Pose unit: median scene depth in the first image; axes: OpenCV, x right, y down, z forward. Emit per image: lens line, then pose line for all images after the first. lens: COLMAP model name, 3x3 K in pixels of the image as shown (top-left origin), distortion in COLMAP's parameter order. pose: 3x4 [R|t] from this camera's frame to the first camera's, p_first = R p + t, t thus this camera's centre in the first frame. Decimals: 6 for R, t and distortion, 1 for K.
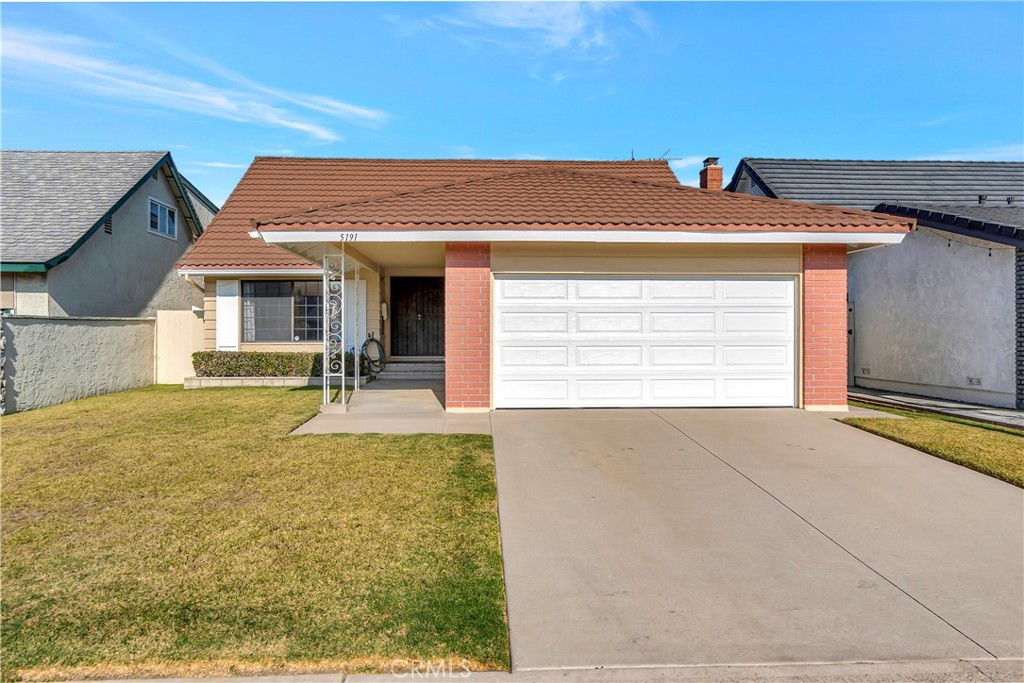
lens RADIAL K [[634.1, 0, 509.8], [0, 634.1, 336.3], [0, 0, 1]] dist [-0.010395, 0.008796]
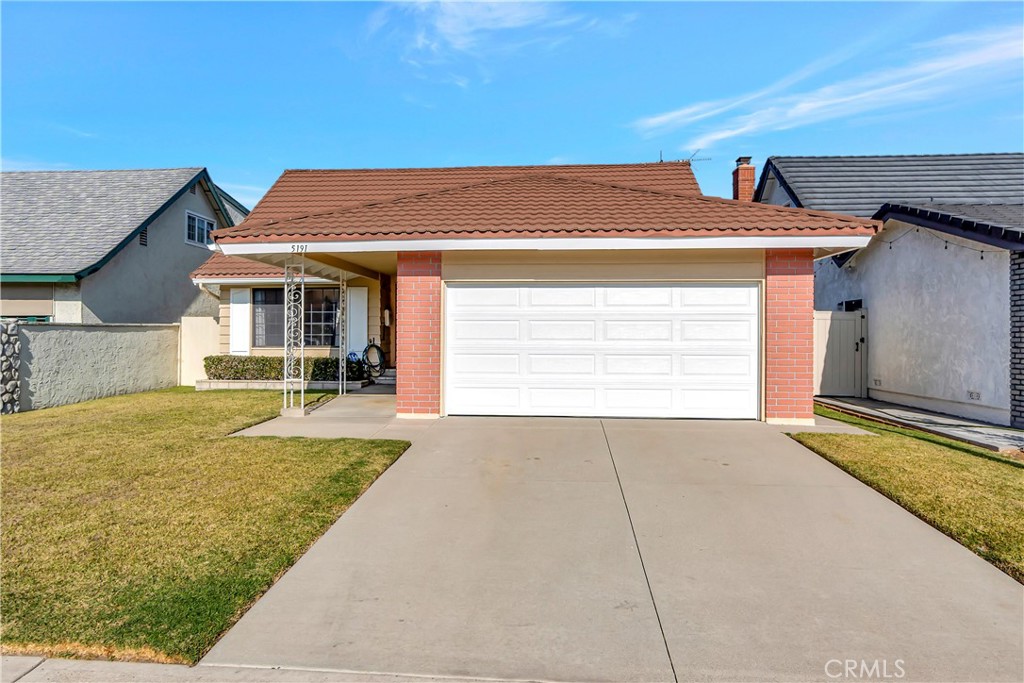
lens RADIAL K [[634.1, 0, 504.2], [0, 634.1, 349.1], [0, 0, 1]] dist [-0.010395, 0.008796]
pose [[0.992298, 0.006567, -0.123700, 0.191172], [-0.005024, 0.999906, 0.012780, -0.005283], [0.123773, -0.012060, 0.992237, 0.005343]]
